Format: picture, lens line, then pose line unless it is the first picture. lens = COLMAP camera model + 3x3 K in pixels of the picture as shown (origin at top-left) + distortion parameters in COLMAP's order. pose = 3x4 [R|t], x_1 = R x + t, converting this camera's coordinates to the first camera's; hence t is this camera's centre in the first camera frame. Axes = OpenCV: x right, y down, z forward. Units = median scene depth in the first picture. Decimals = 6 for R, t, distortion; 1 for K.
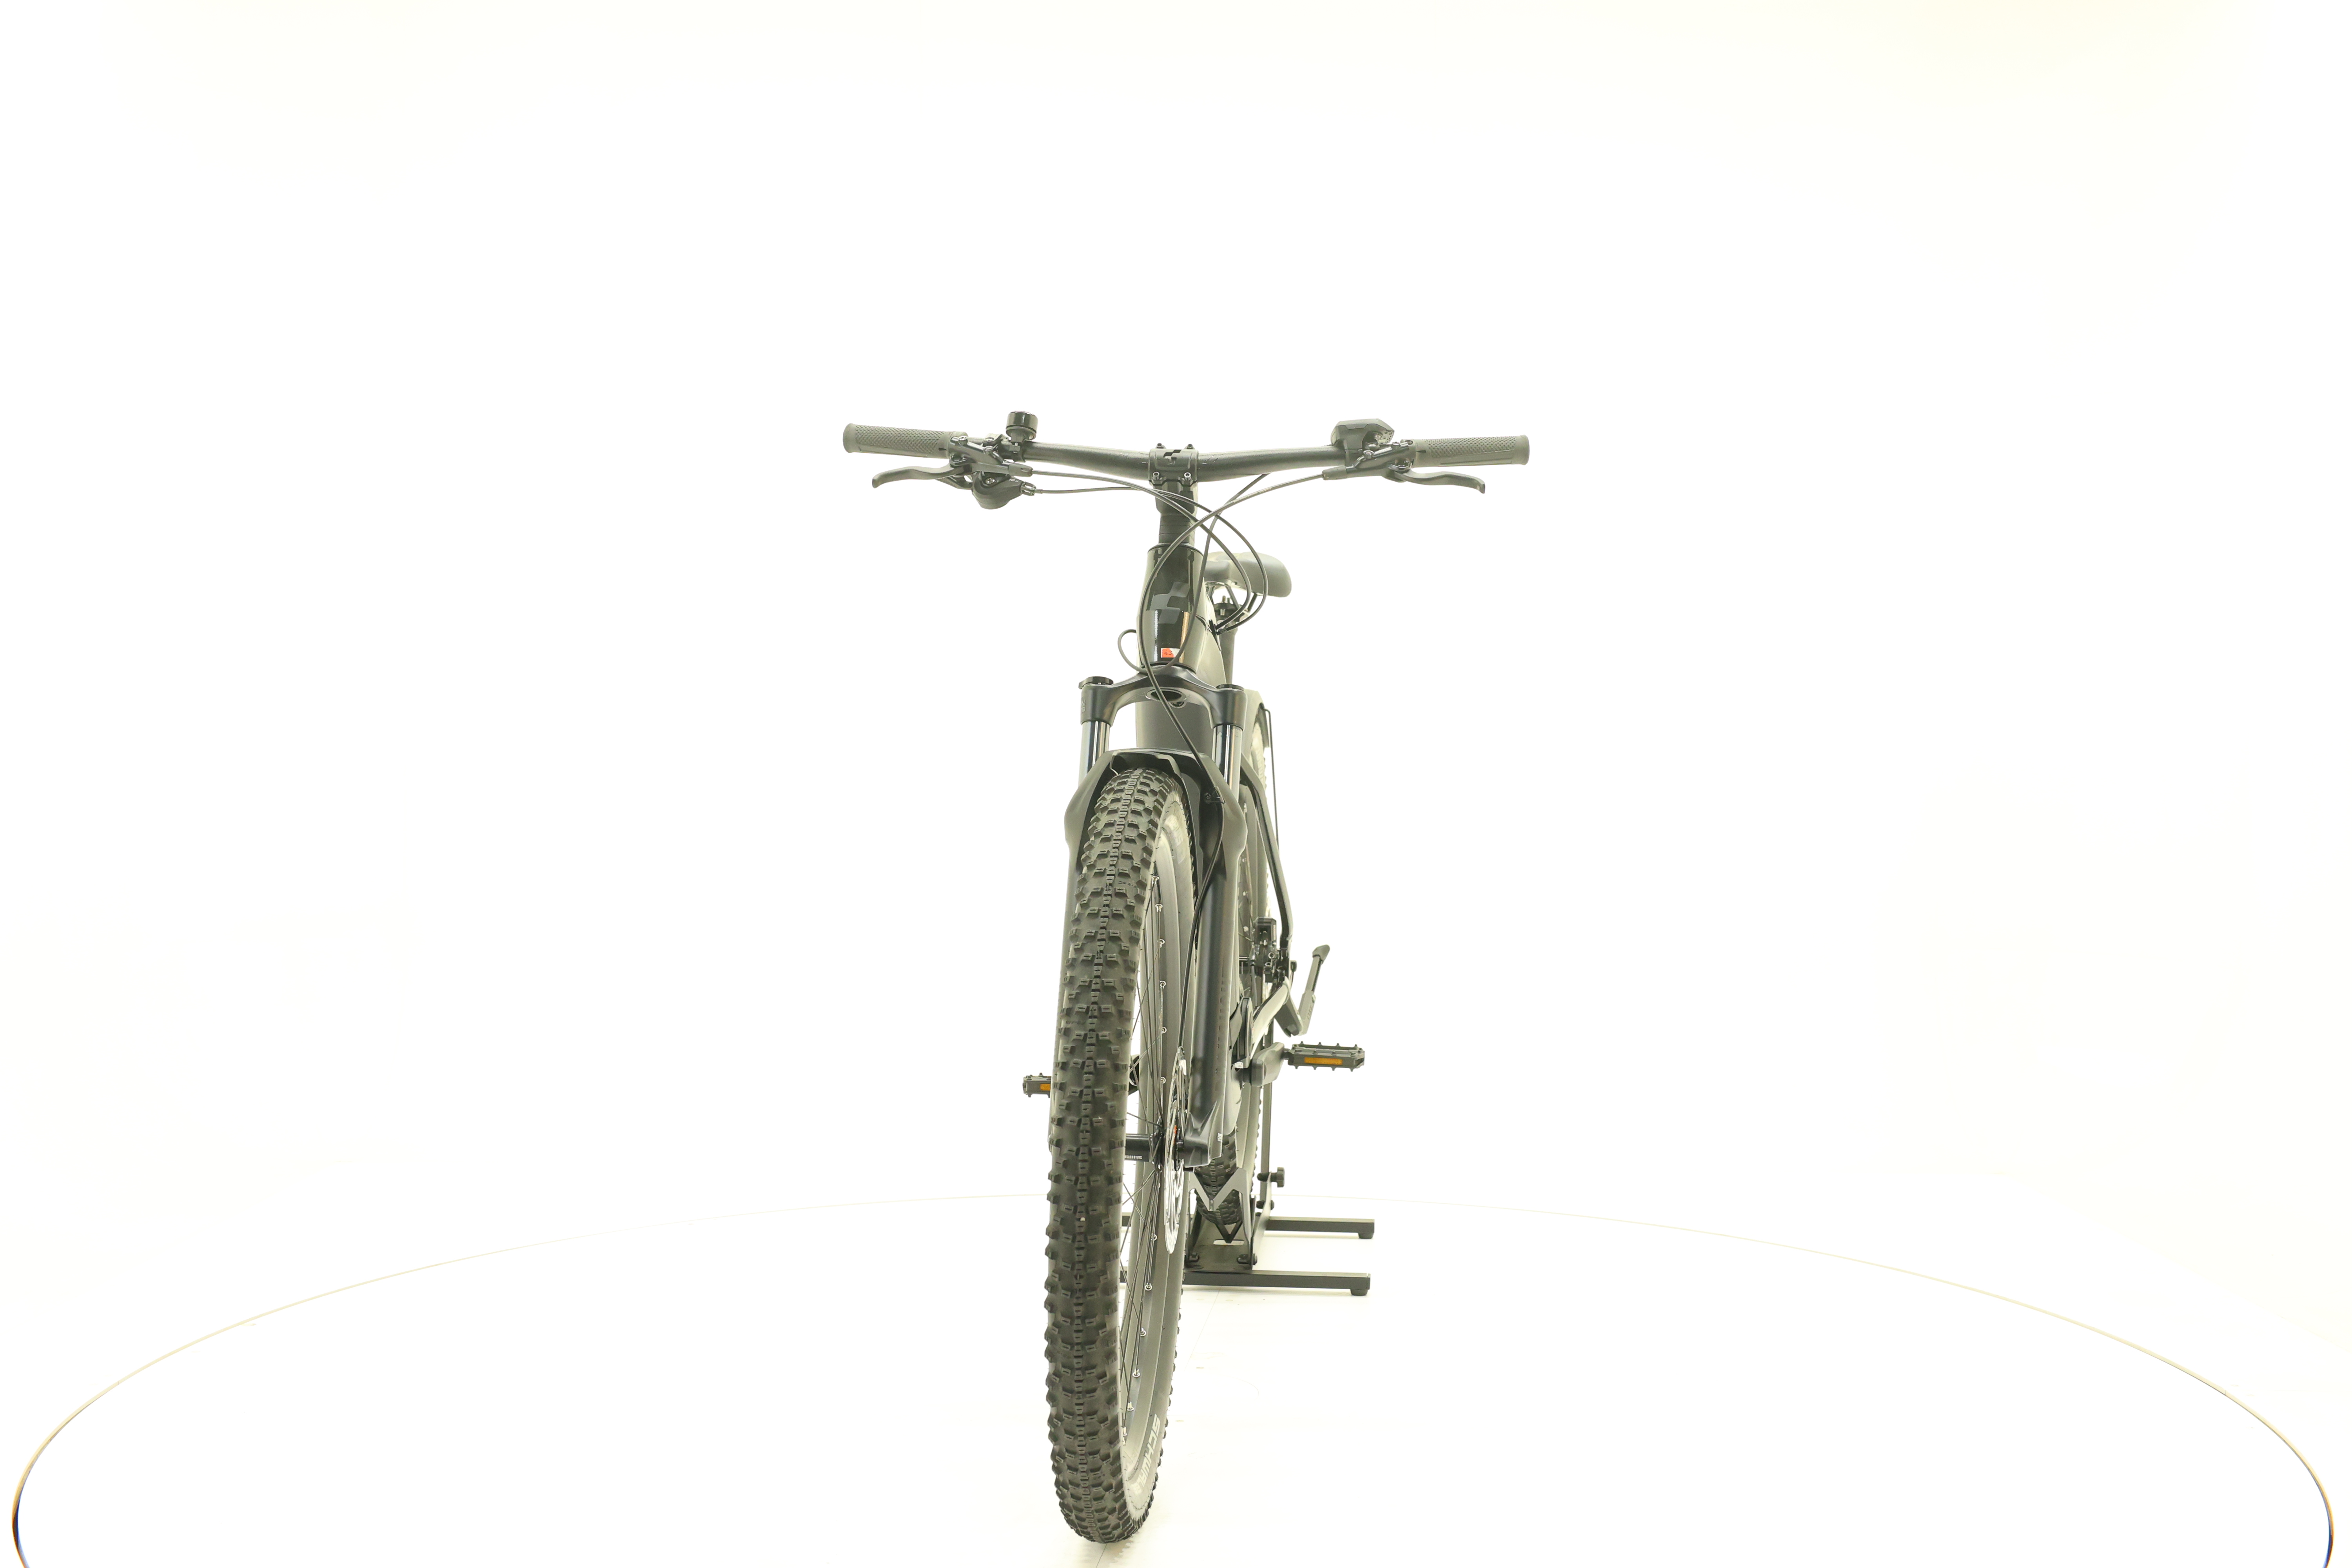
lens RADIAL K [[2500.9, 0, 1179.8], [0, 2500.9, 784.3], [0, 0, 1]] dist [0.000015, 0.000000]
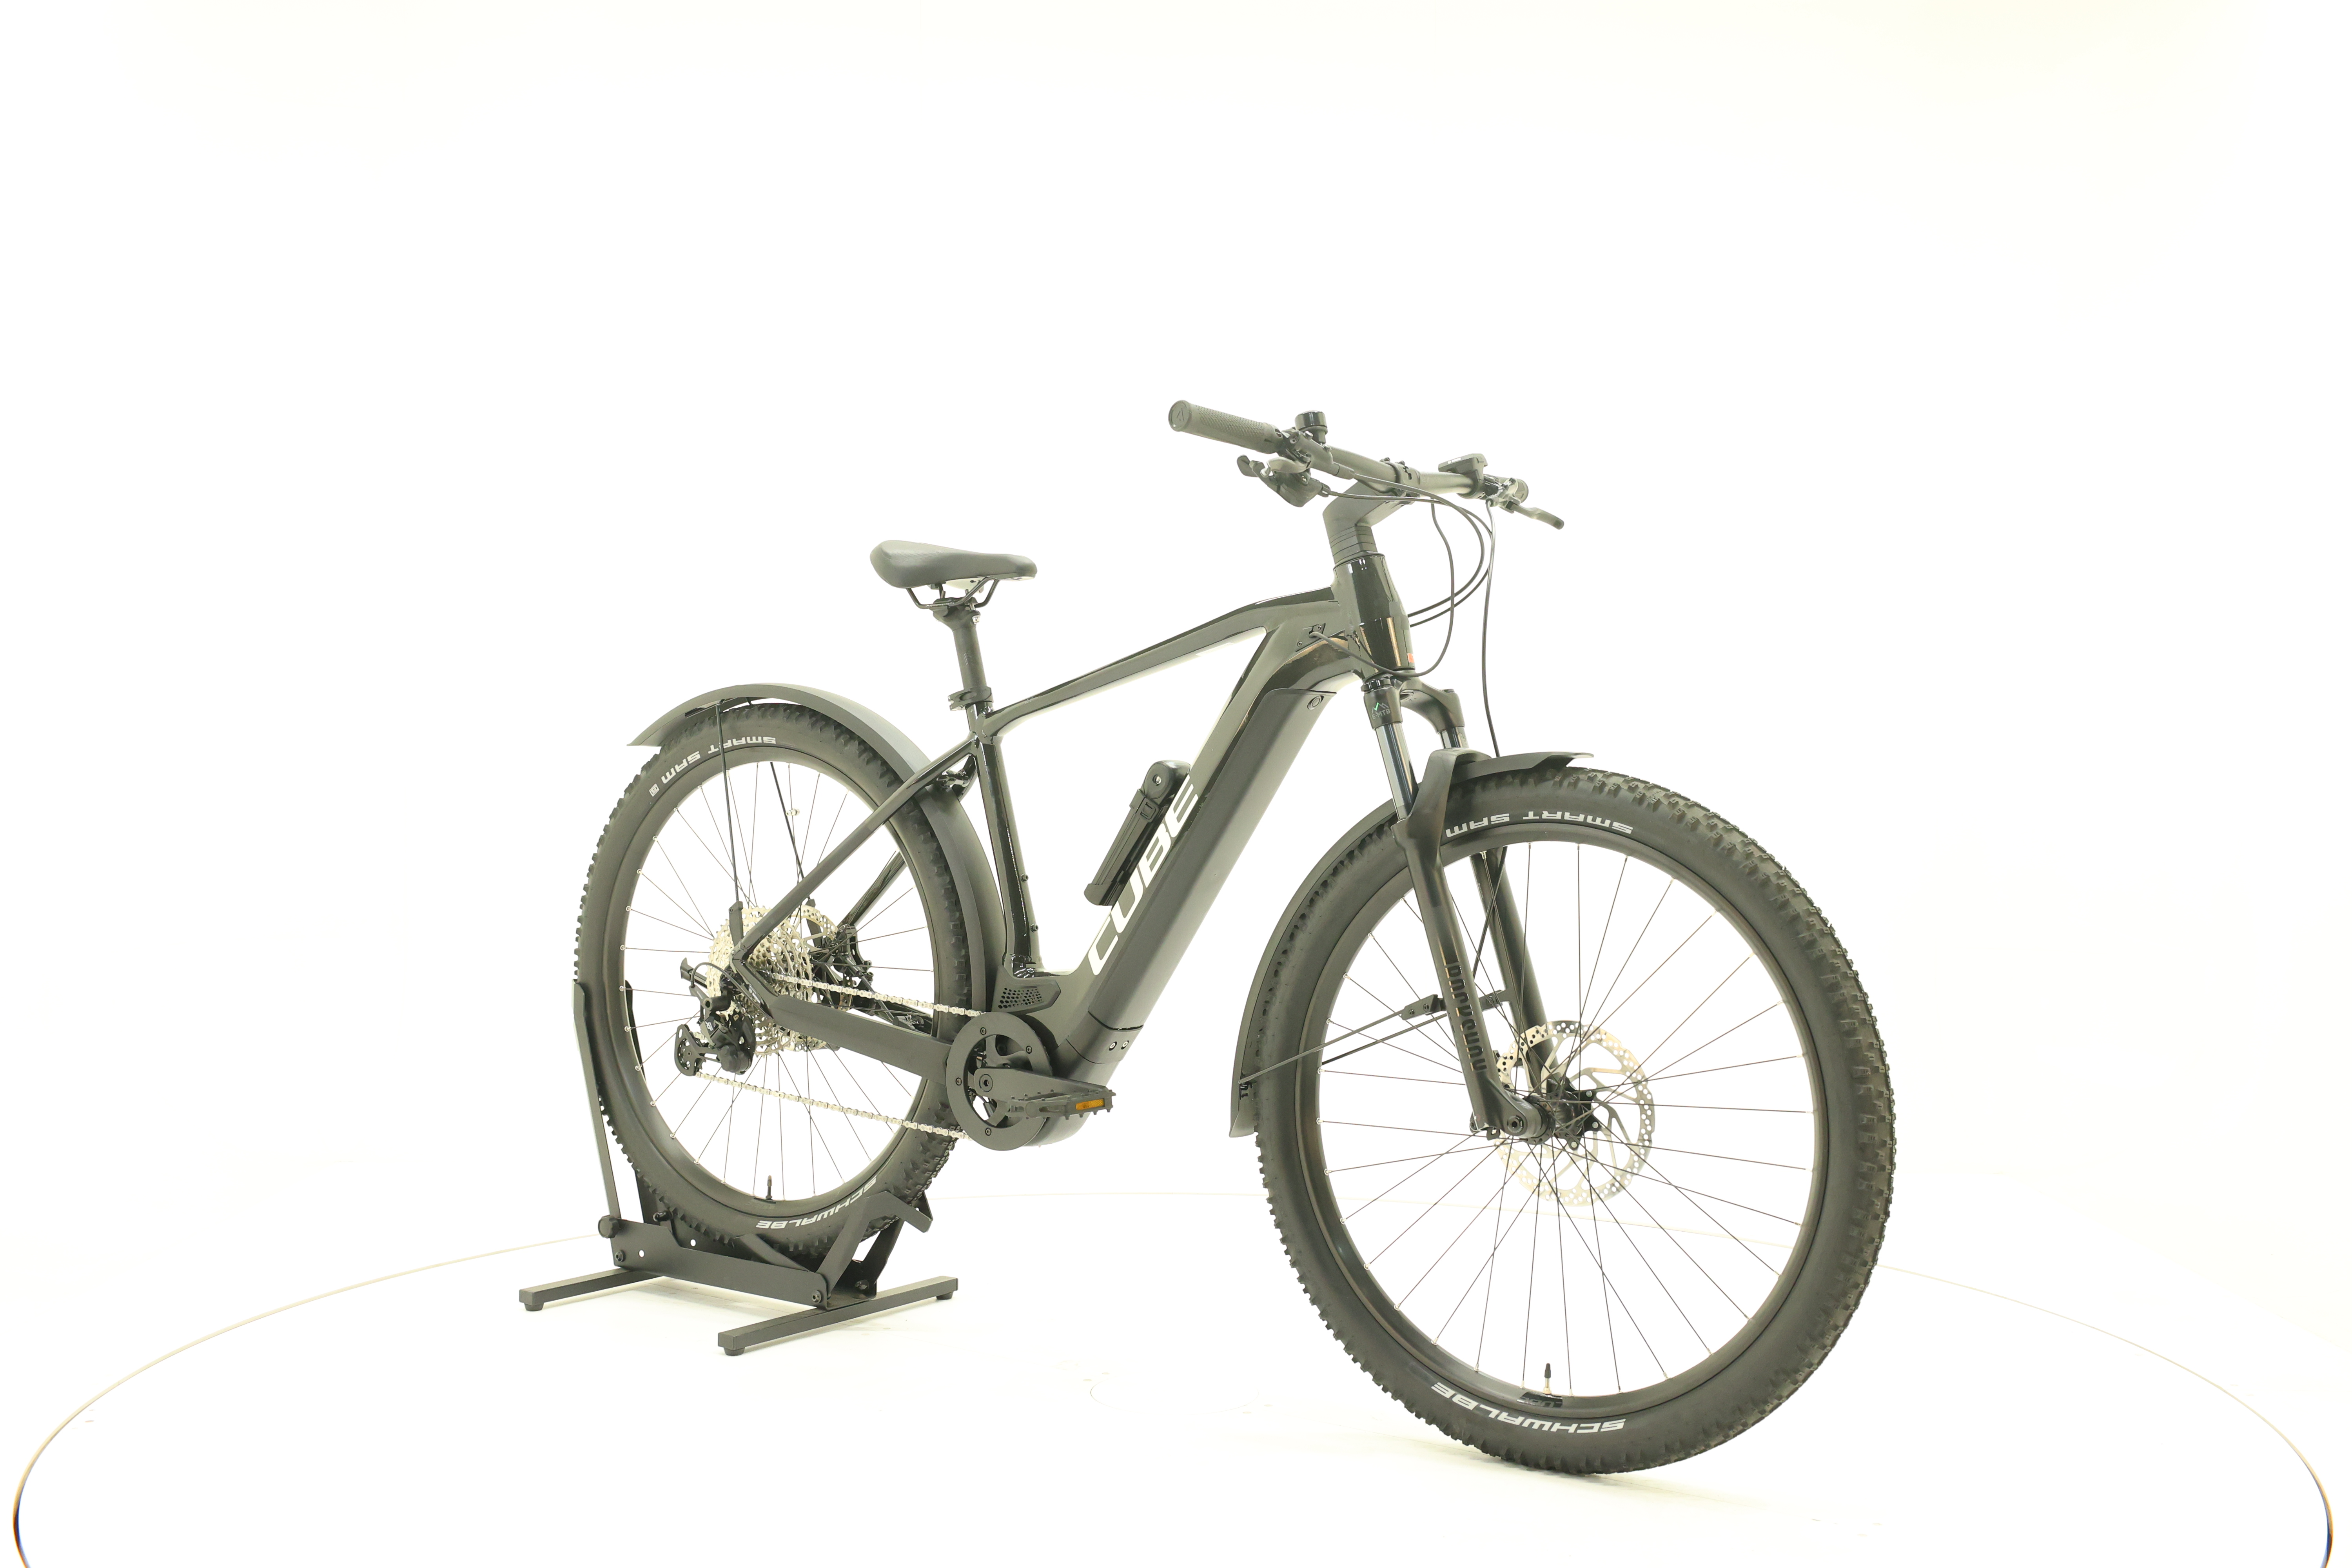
lens RADIAL K [[2500.9, 0, 1165.2], [0, 2500.9, 782.6], [0, 0, 1]] dist [0.000015, 0.000000]
pose [[0.508009, -0.018825, 0.861146, -0.960084], [0.015956, 0.999795, 0.012443, -0.014635], [-0.861204, 0.007419, 0.508205, 0.549857]]
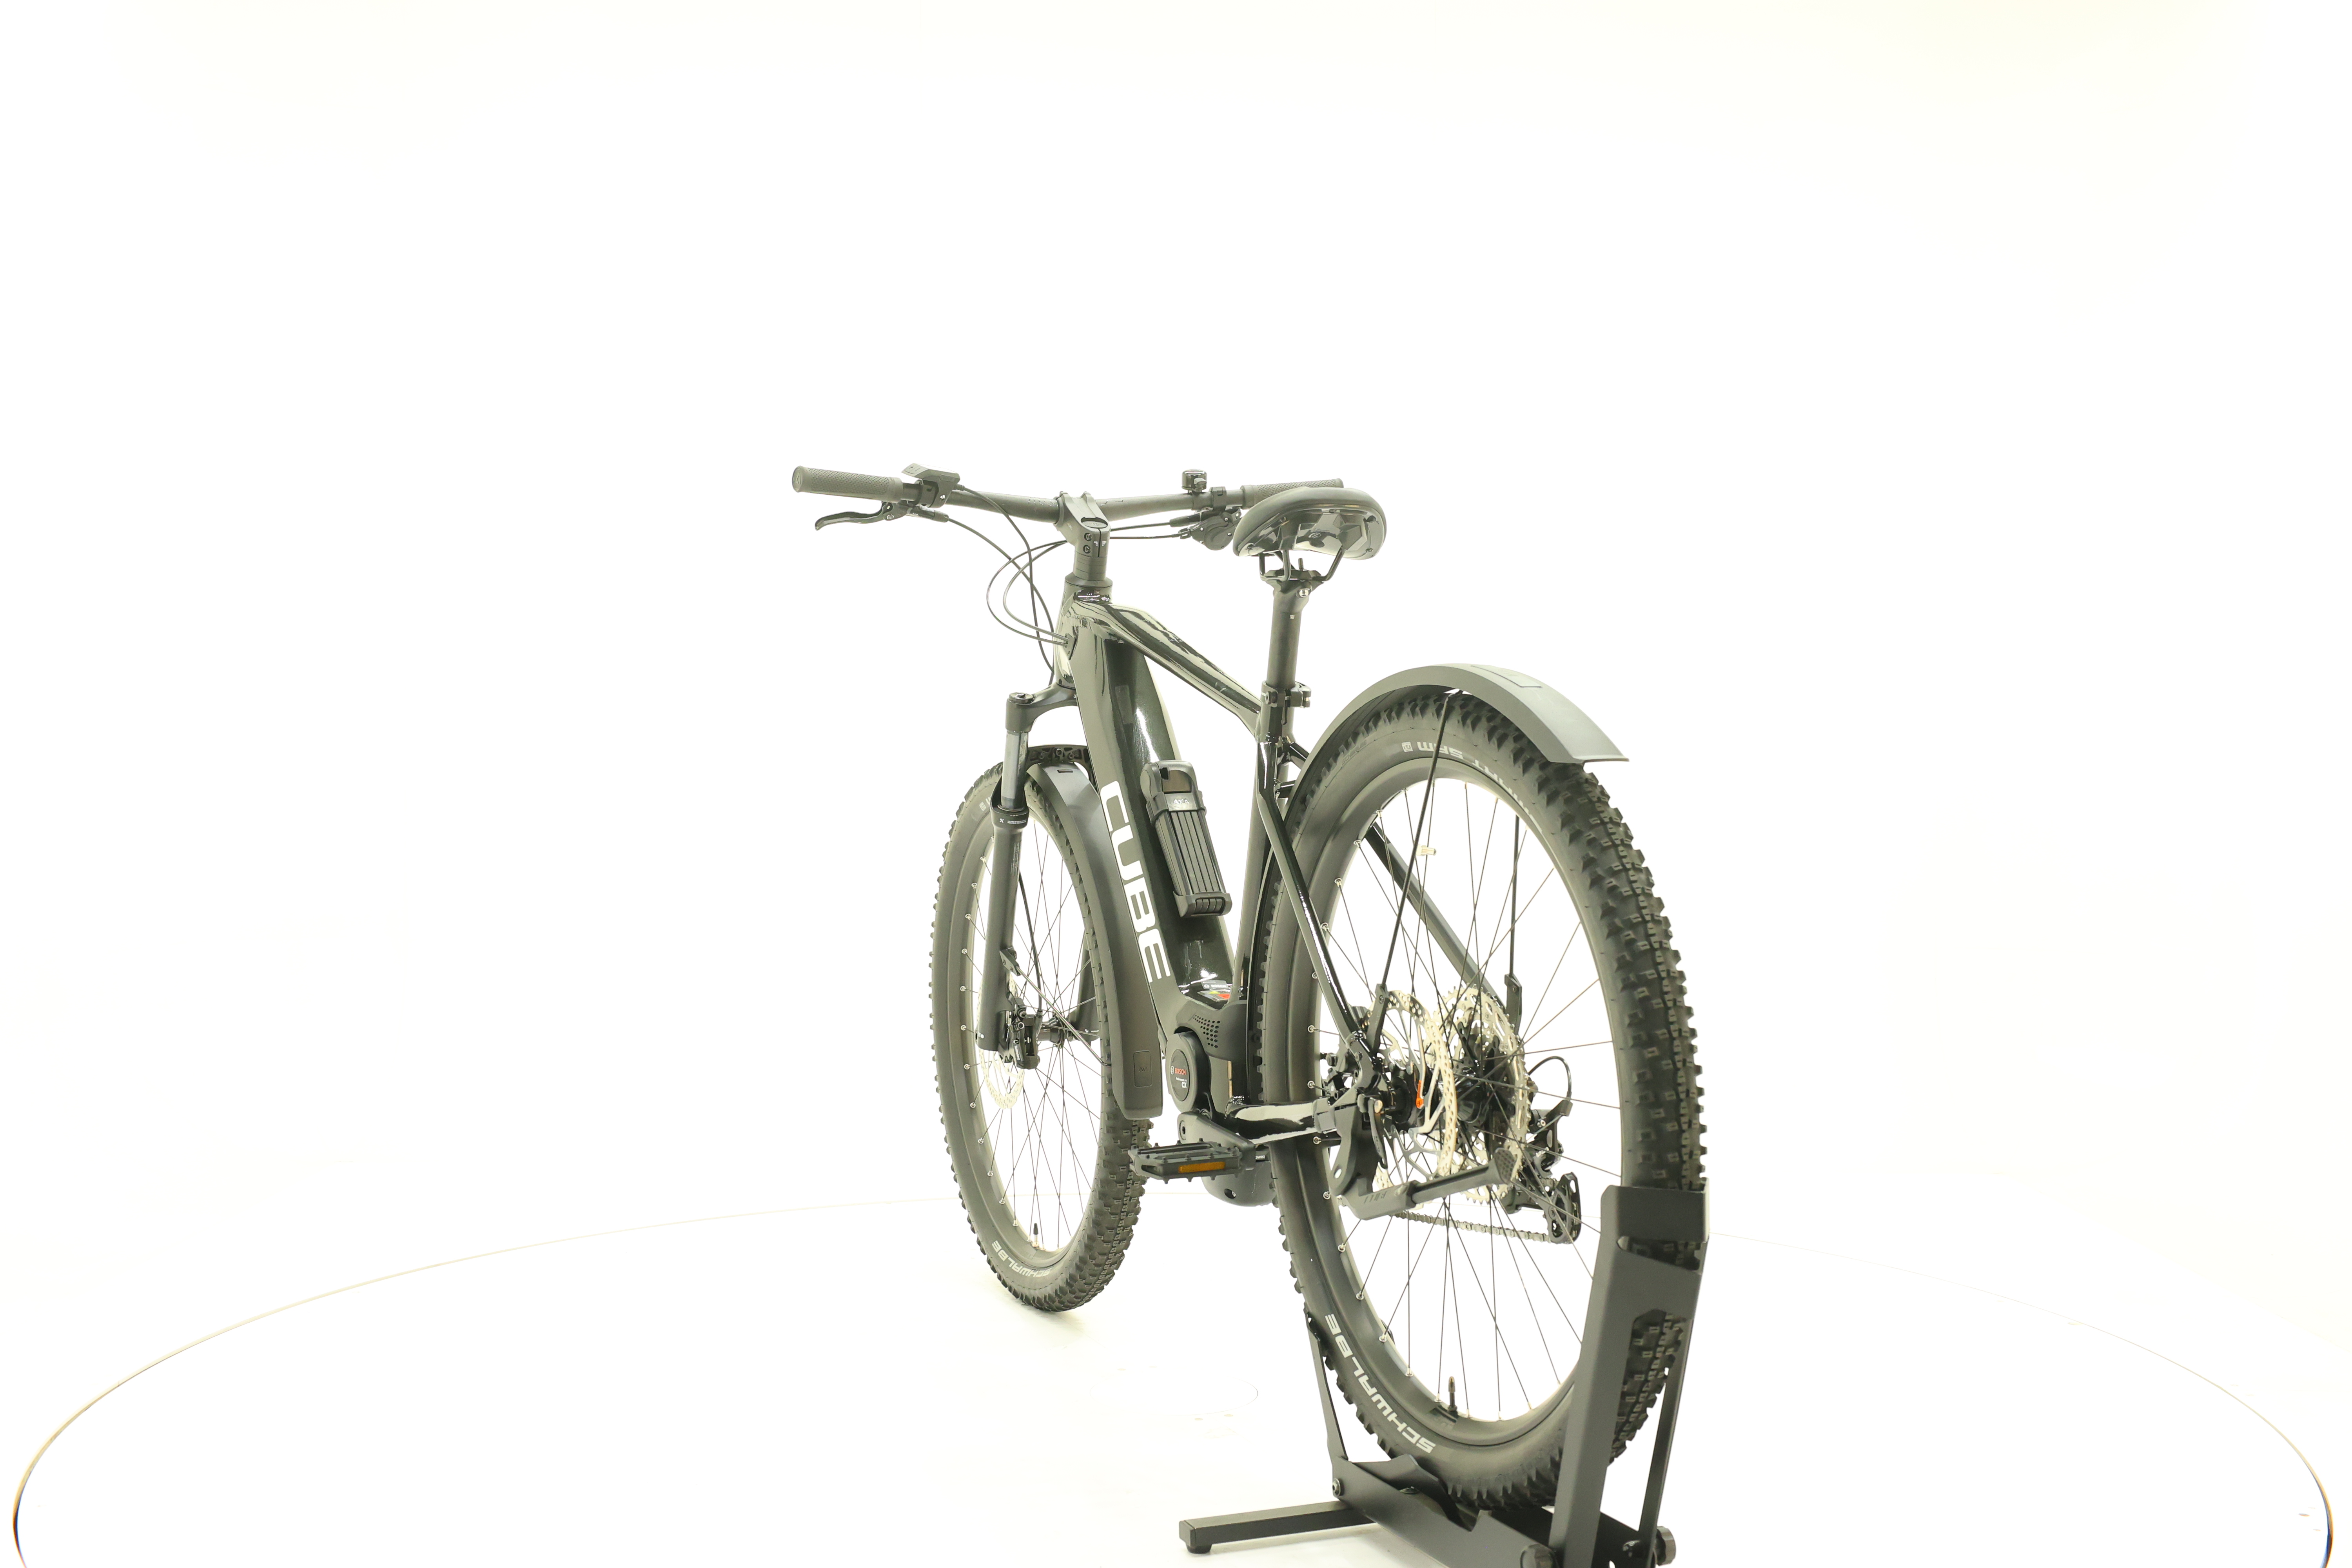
lens RADIAL K [[2500.9, 0, 1185.2], [0, 2500.9, 774.2], [0, 0, 1]] dist [0.000015, 0.000000]
pose [[-0.875469, -0.000109, -0.483275, 0.532686], [-0.017795, 0.999329, 0.032011, -0.040179], [0.482947, 0.036625, -0.874883, 2.083165]]
